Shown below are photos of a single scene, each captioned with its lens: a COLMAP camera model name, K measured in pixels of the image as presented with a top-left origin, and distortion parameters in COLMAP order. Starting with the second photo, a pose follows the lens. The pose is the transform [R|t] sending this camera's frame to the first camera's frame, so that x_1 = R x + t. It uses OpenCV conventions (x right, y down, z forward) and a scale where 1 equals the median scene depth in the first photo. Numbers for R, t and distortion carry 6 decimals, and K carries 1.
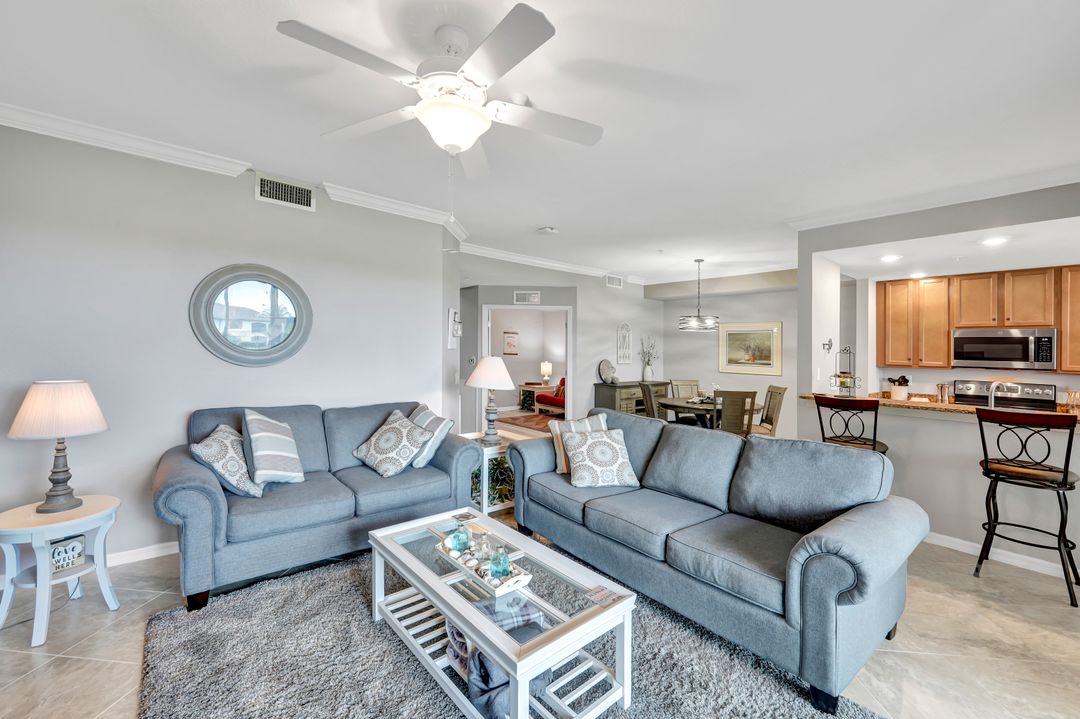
lens RADIAL K [[437.5, 0, 539.4], [0, 437.5, 341.5], [0, 0, 1]] dist [0.001106, 0.000109]
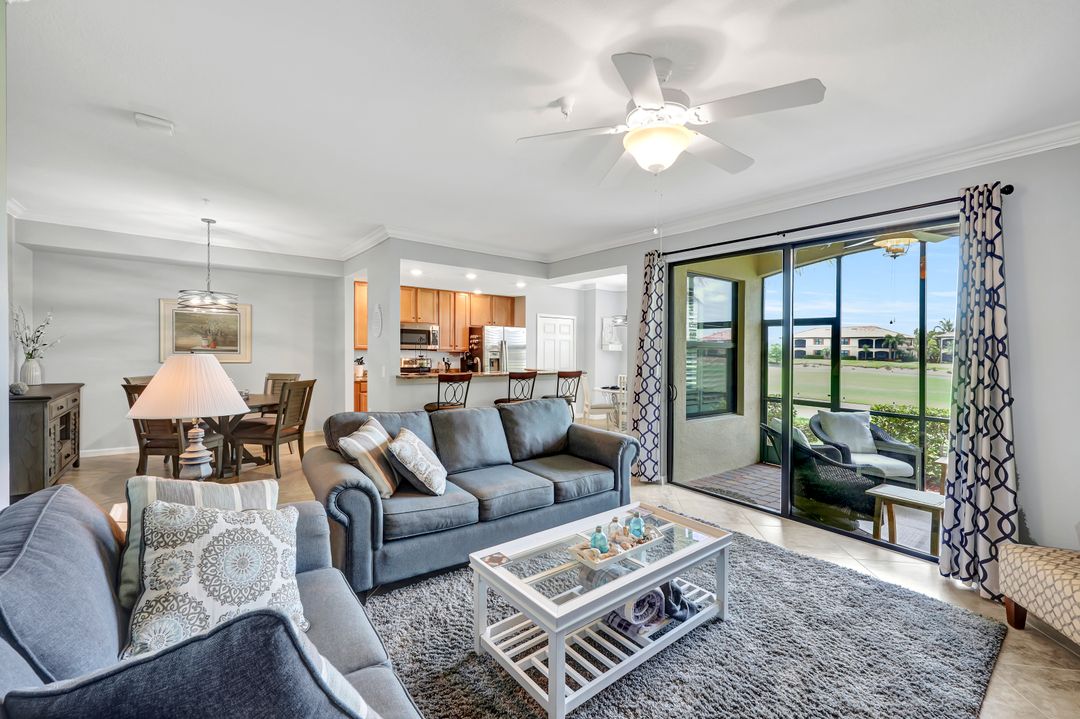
lens RADIAL K [[445.4, 0, 536.7], [0, 445.4, 347.9], [0, 0, 1]] dist [0.000415, -0.000299]
pose [[0.043014, -0.021267, 0.998848, -0.487987], [-0.036789, 0.999062, 0.022856, 0.003534], [-0.998397, -0.037729, 0.042191, 0.472997]]
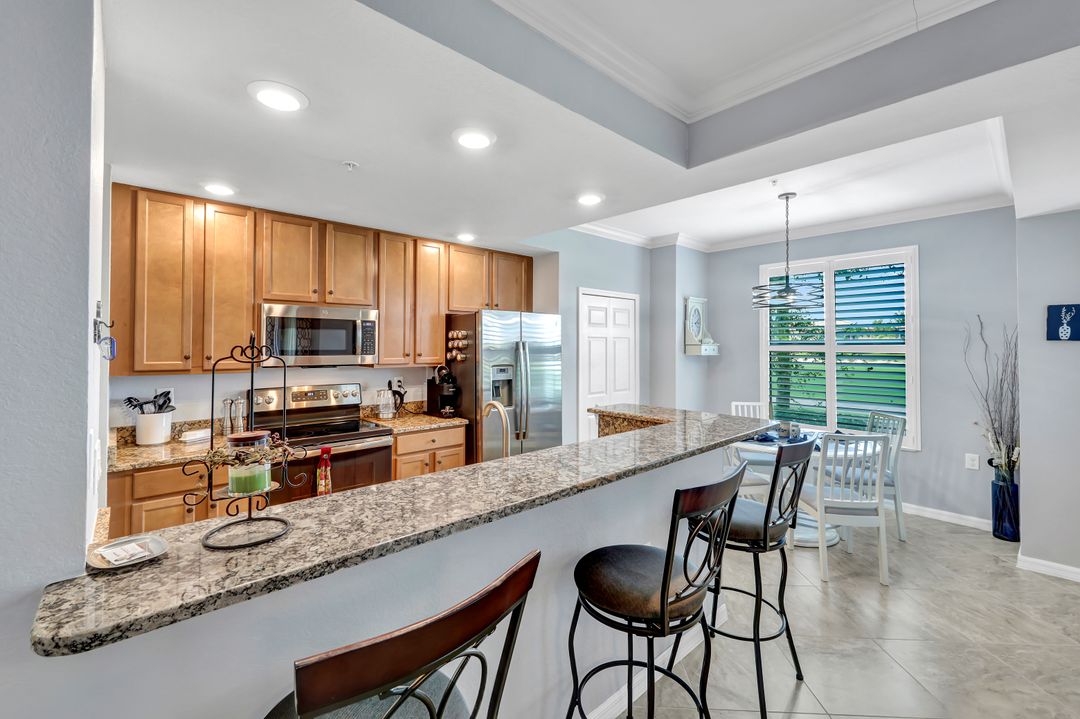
lens RADIAL K [[450.8, 0, 539.7], [0, 450.8, 338.1], [0, 0, 1]] dist [0.001156, -0.000007]
pose [[-0.036793, -0.007629, 0.999294, 0.339019], [-0.021762, 0.999740, 0.006831, 0.006791], [-0.999086, -0.021495, -0.036949, 0.656051]]
